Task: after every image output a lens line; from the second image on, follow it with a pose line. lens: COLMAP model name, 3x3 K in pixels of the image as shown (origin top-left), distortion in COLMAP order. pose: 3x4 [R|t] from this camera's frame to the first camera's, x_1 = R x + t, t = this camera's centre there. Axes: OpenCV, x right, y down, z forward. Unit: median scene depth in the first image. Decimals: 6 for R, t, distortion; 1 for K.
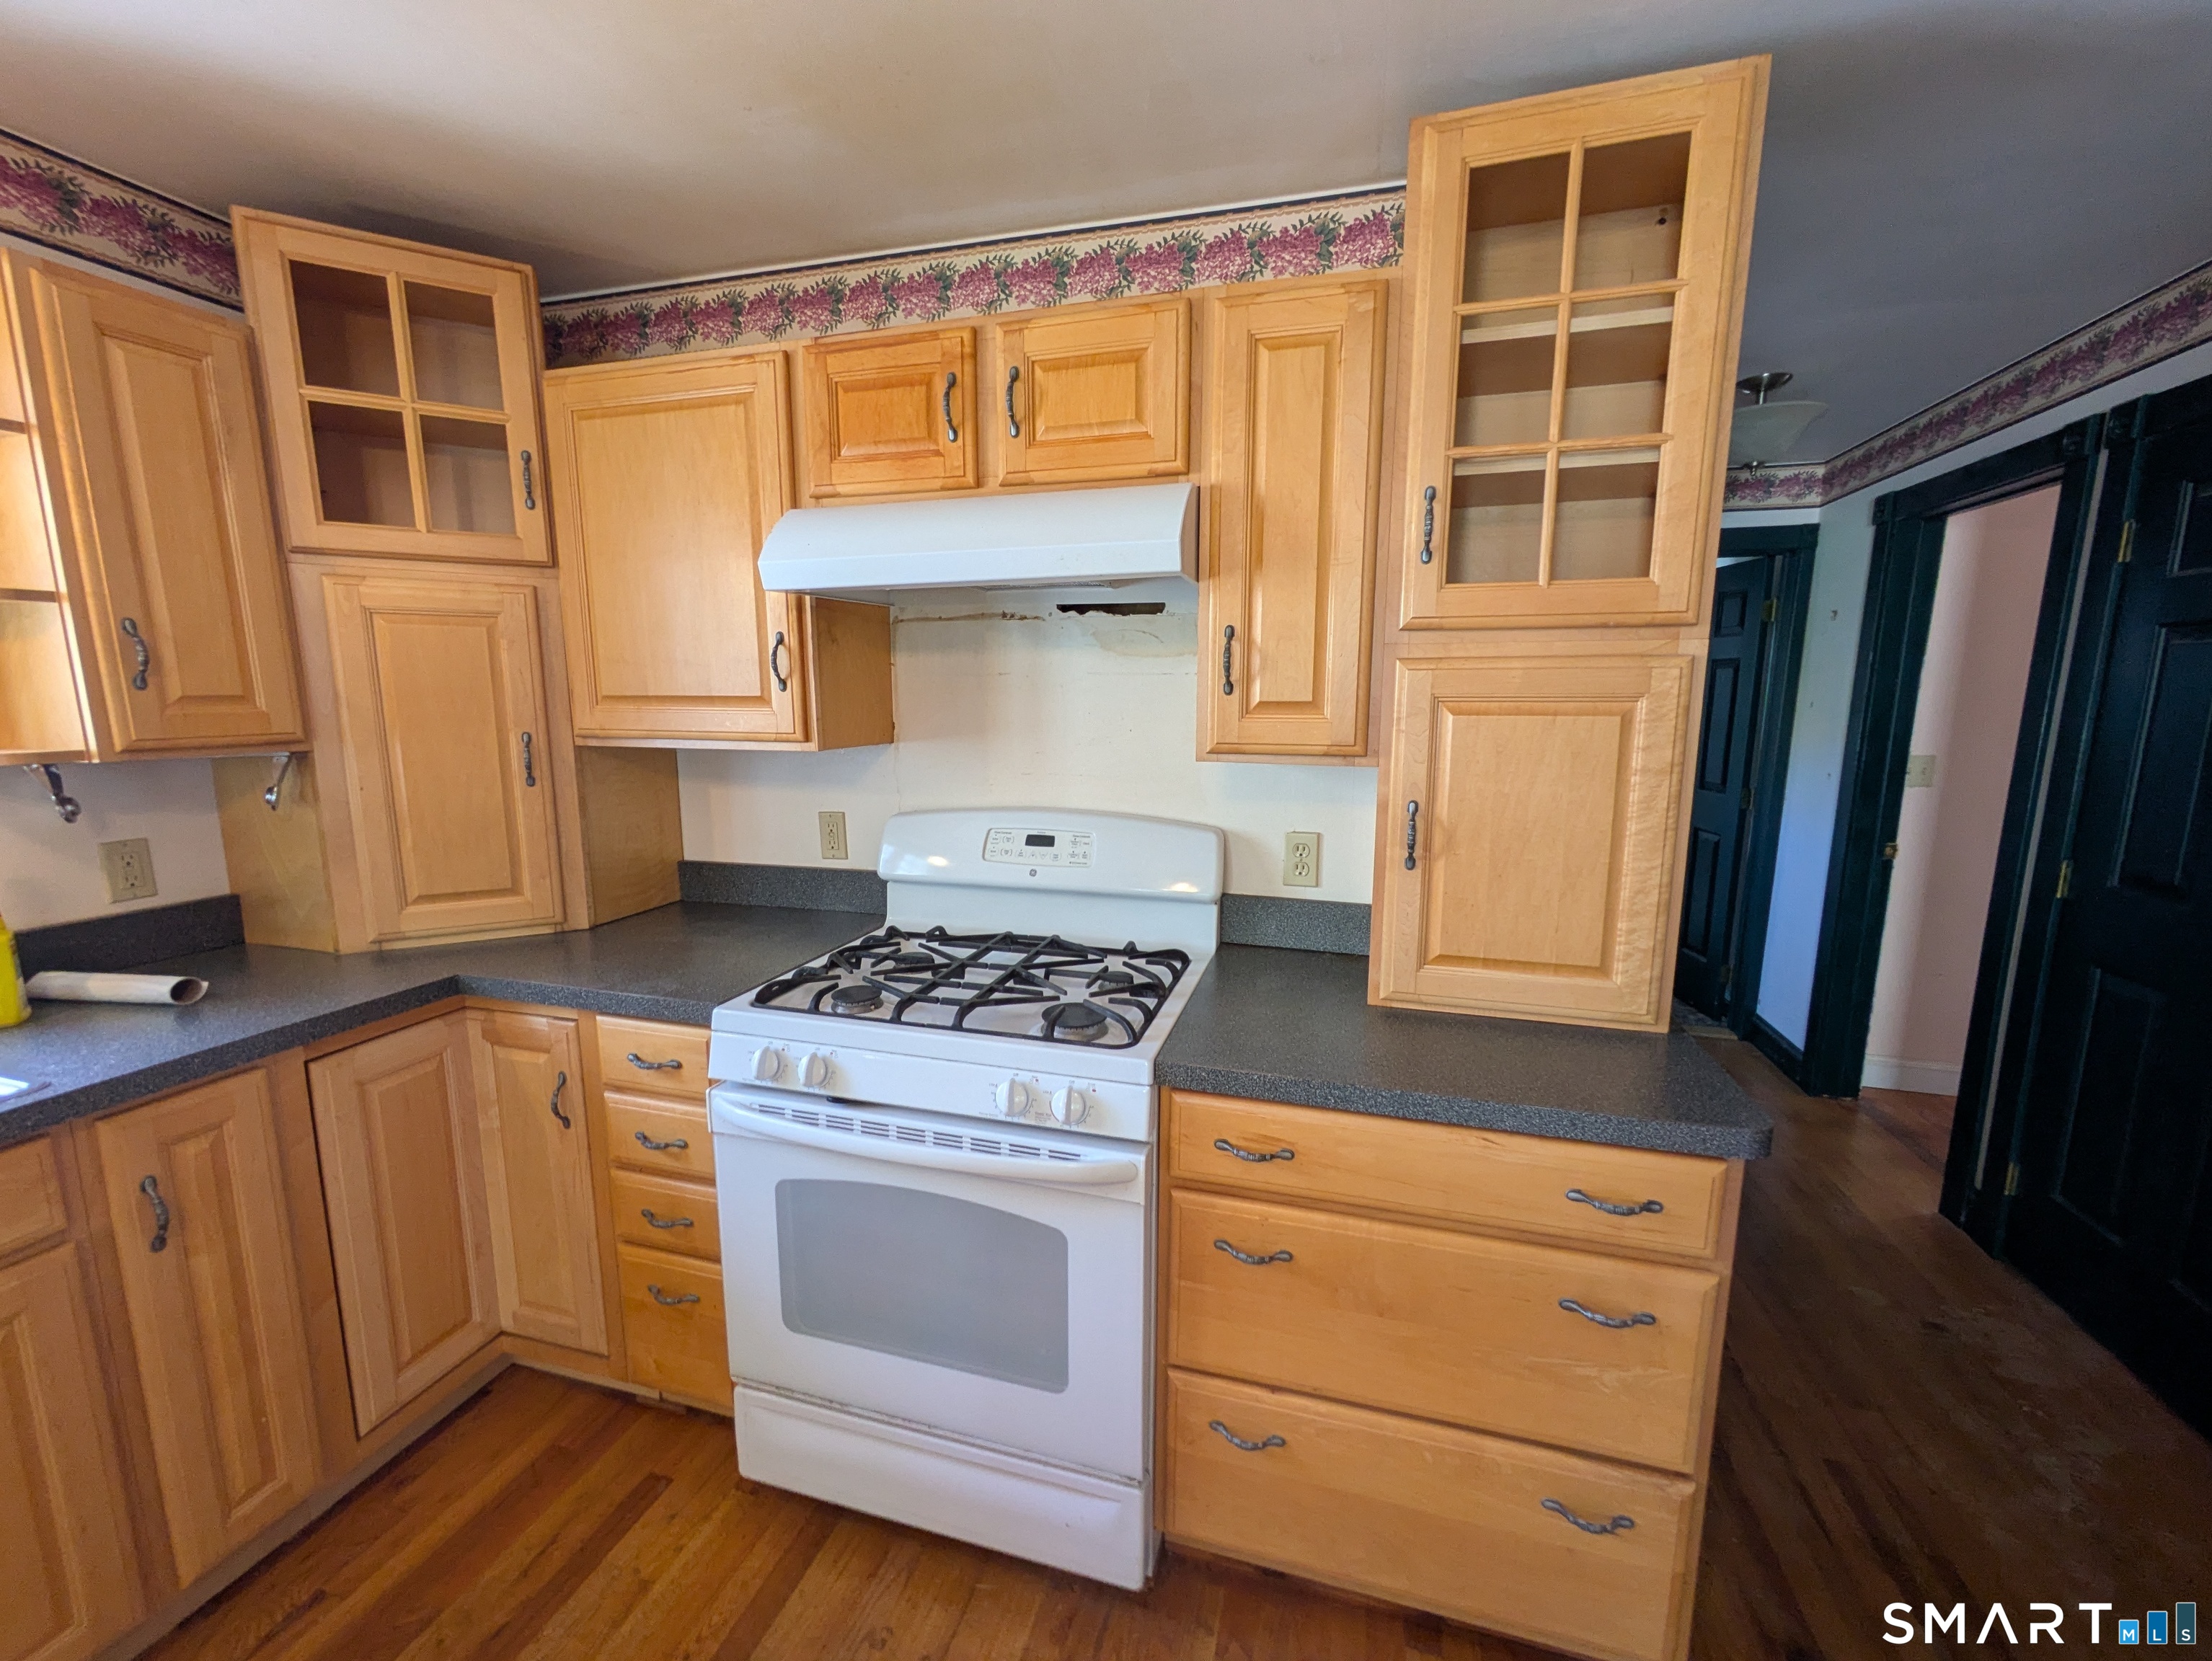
lens RADIAL K [[878.9, 0, 1107.7], [0, 878.9, 828.5], [0, 0, 1]] dist [-0.002167, 0.001347]
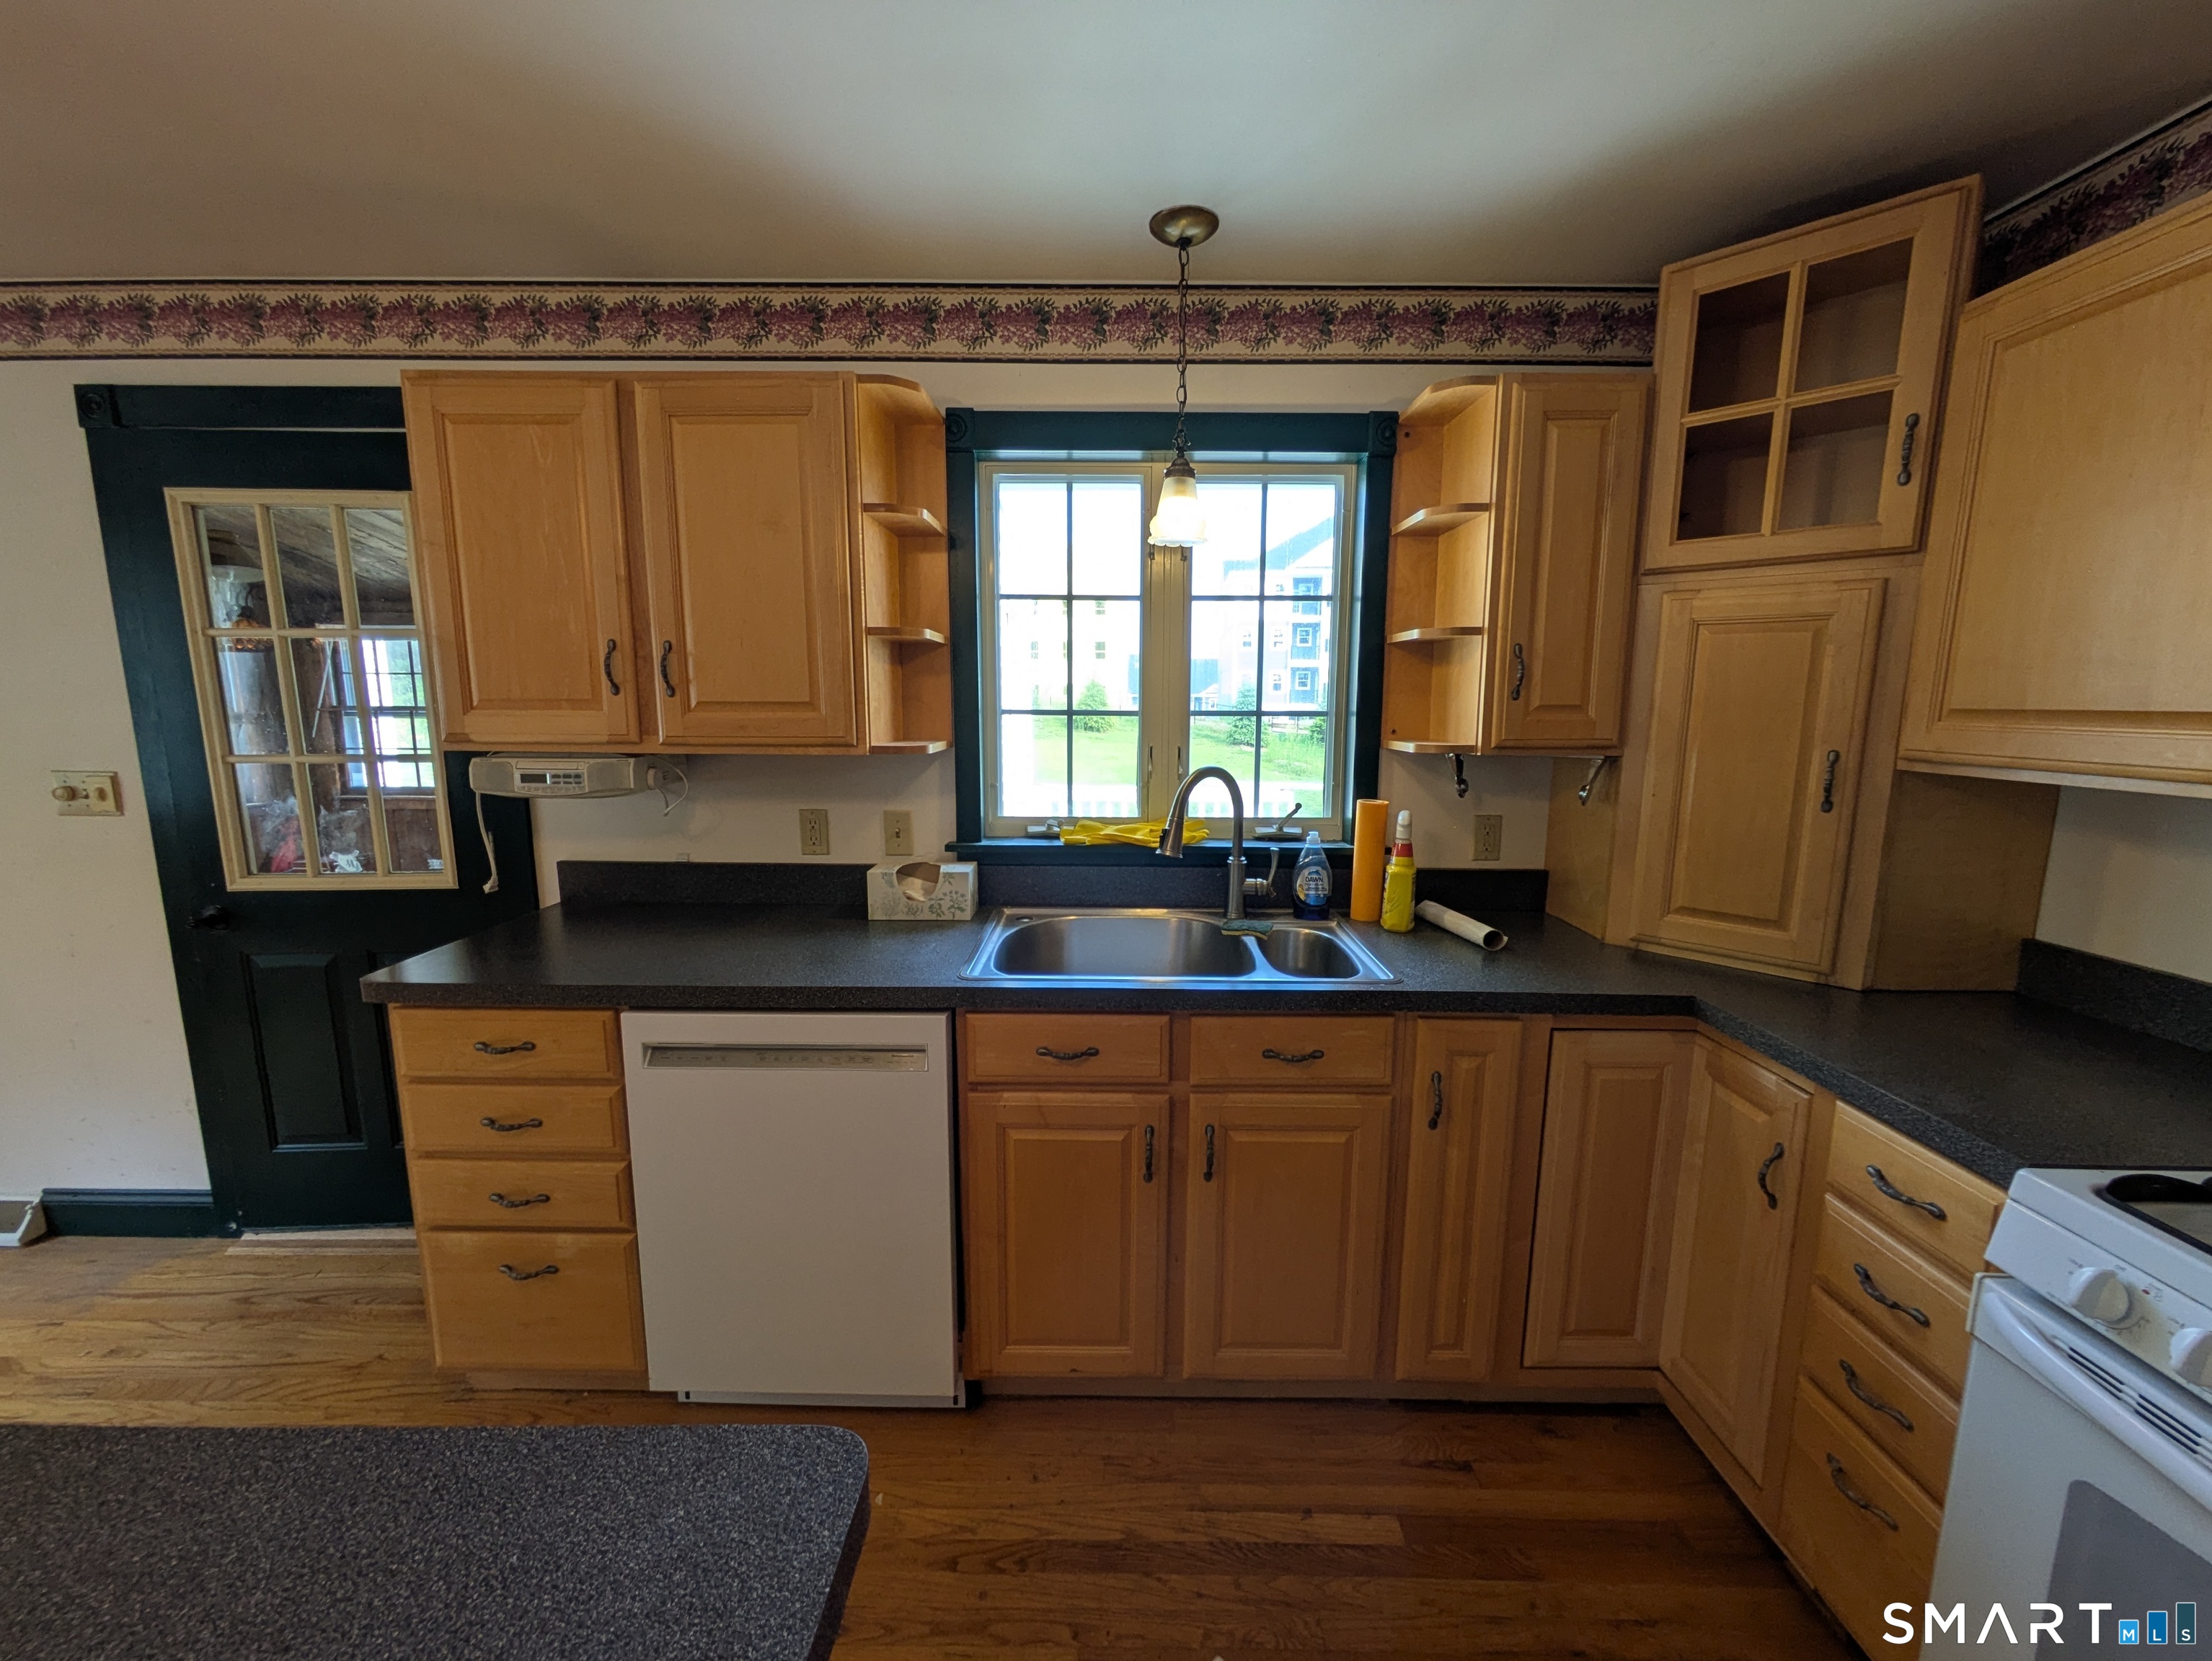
lens RADIAL K [[878.9, 0, 1103.7], [0, 878.9, 830.2], [0, 0, 1]] dist [-0.002167, 0.001347]
pose [[0.273184, 0.142083, -0.951411, -0.026191], [-0.153515, 0.982796, 0.102691, -0.011210], [0.949633, 0.118002, 0.290296, 0.079376]]
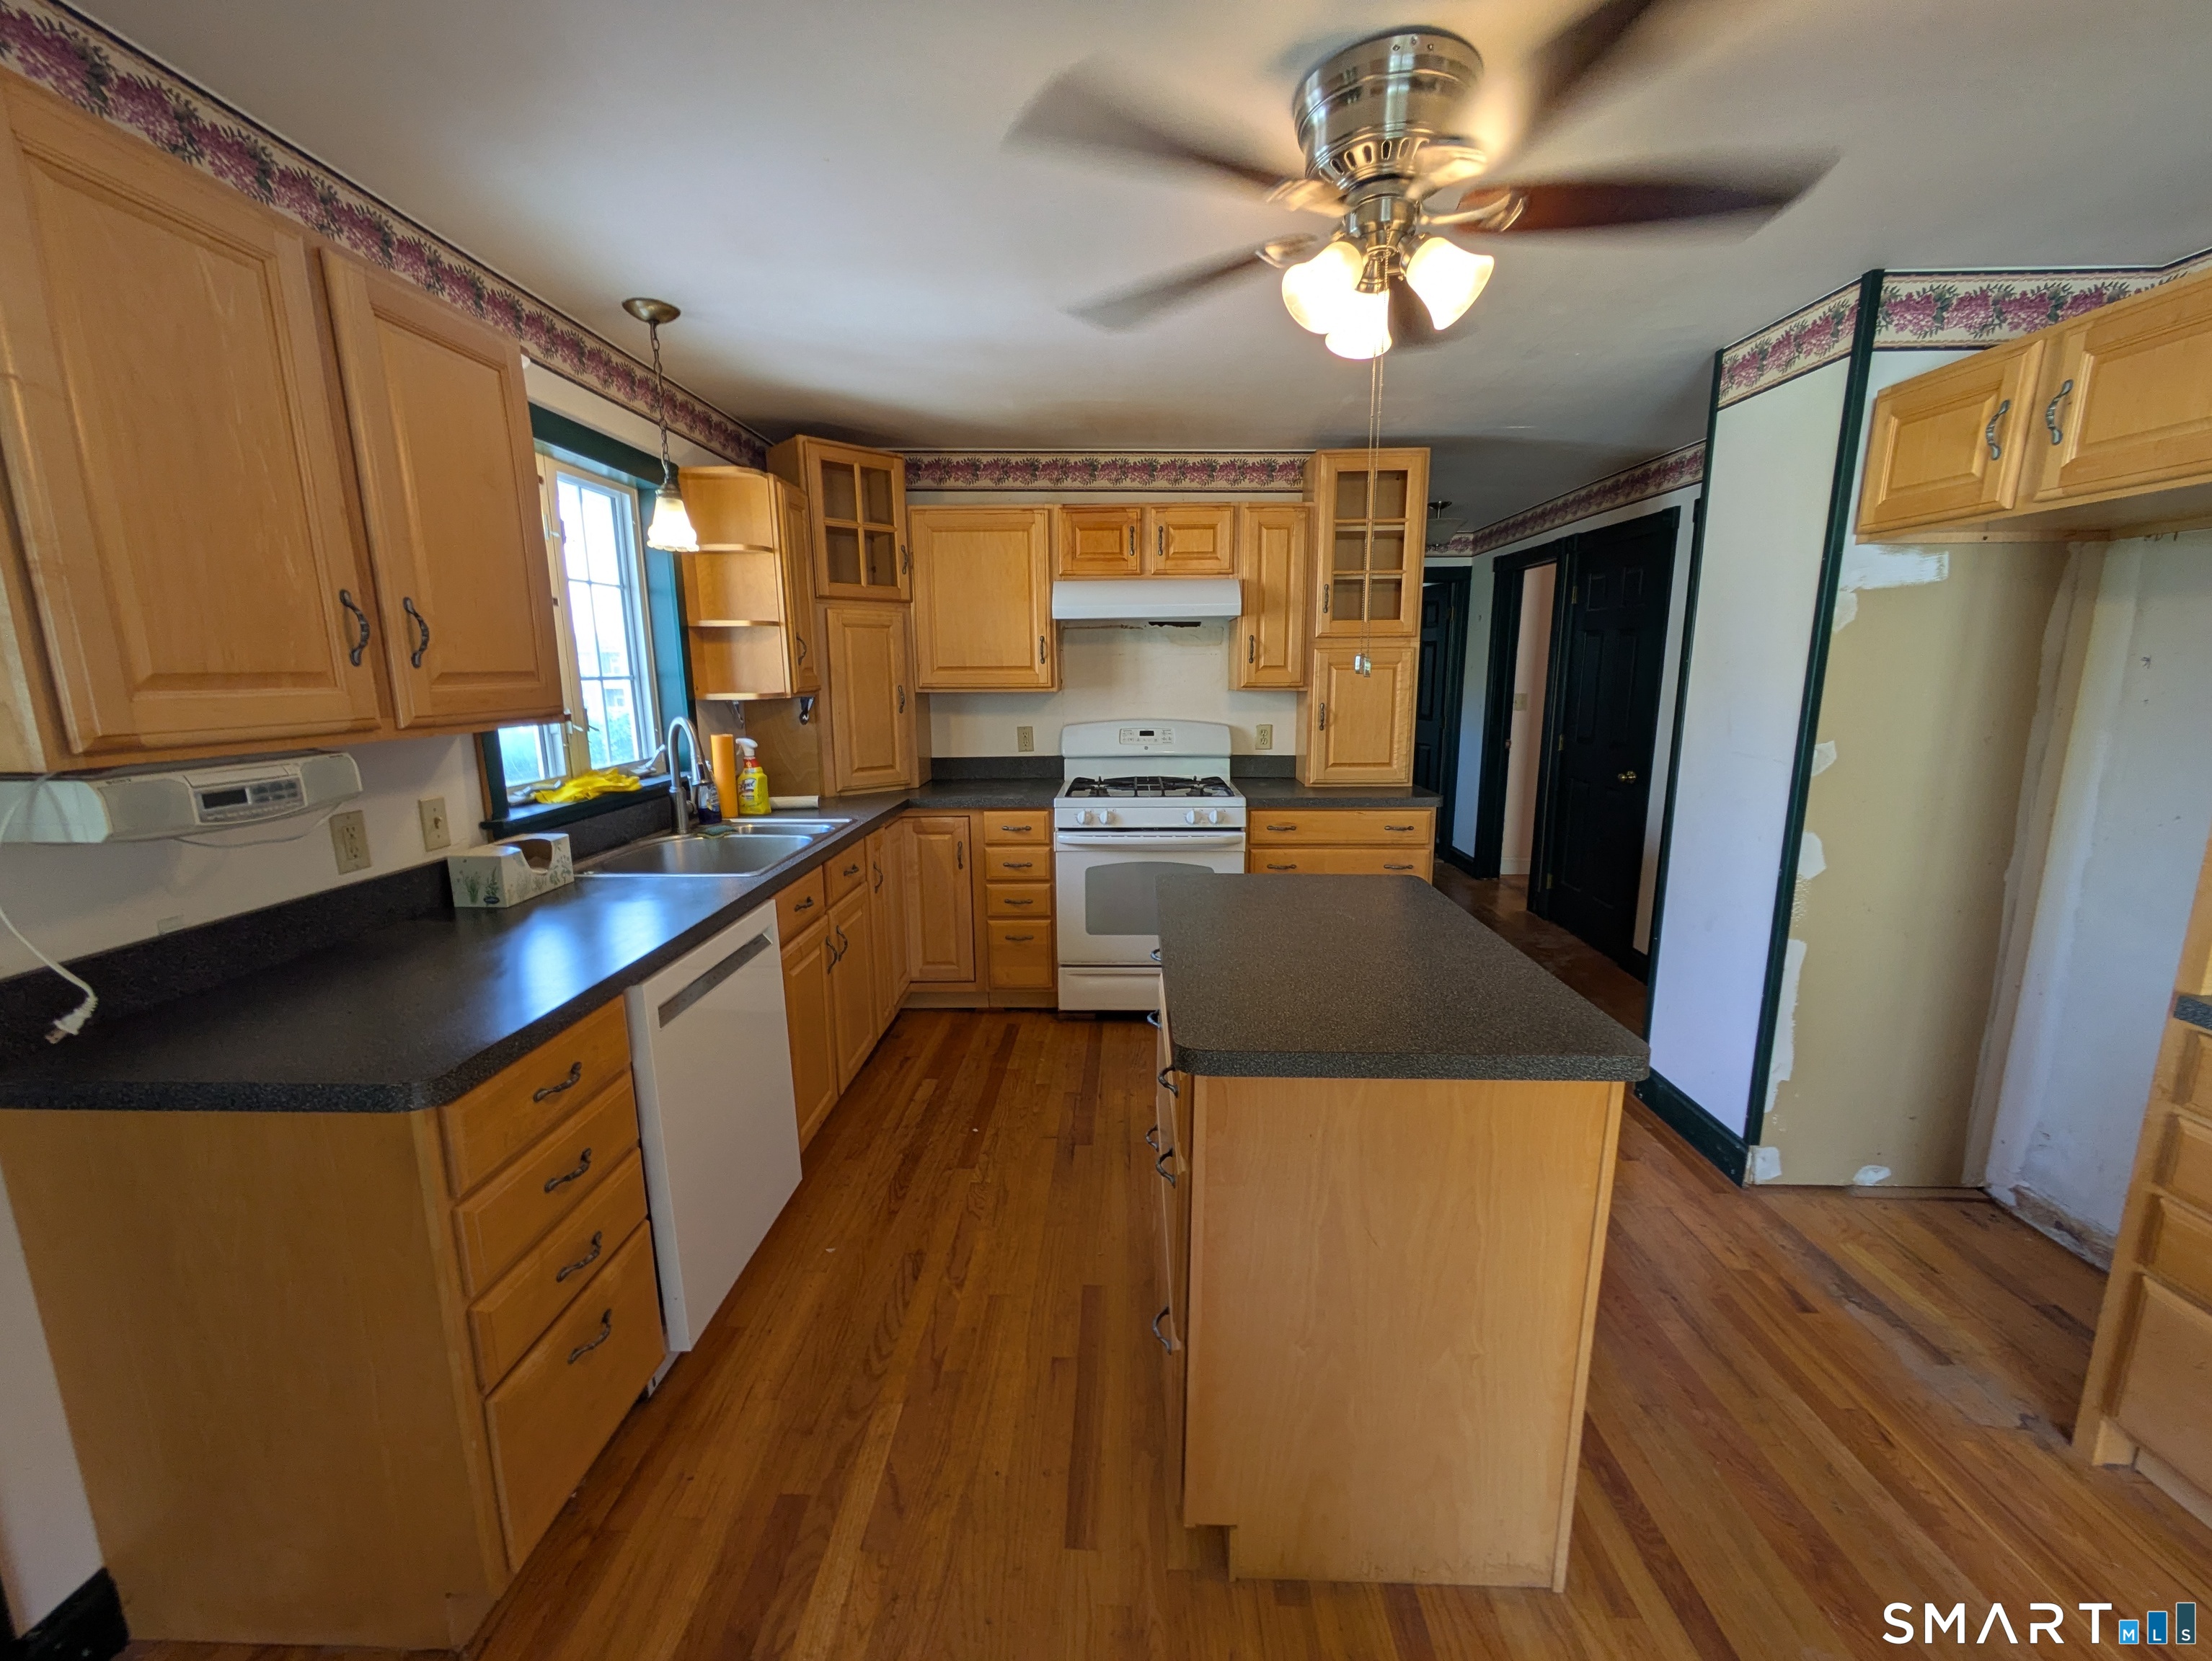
lens RADIAL K [[878.9, 0, 1109.2], [0, 878.9, 826.5], [0, 0, 1]] dist [-0.002167, 0.001347]
pose [[0.966877, -0.054915, 0.249265, -0.785702], [0.048263, 0.998298, 0.032723, 0.183305], [-0.250638, -0.019608, 0.967882, -1.155081]]
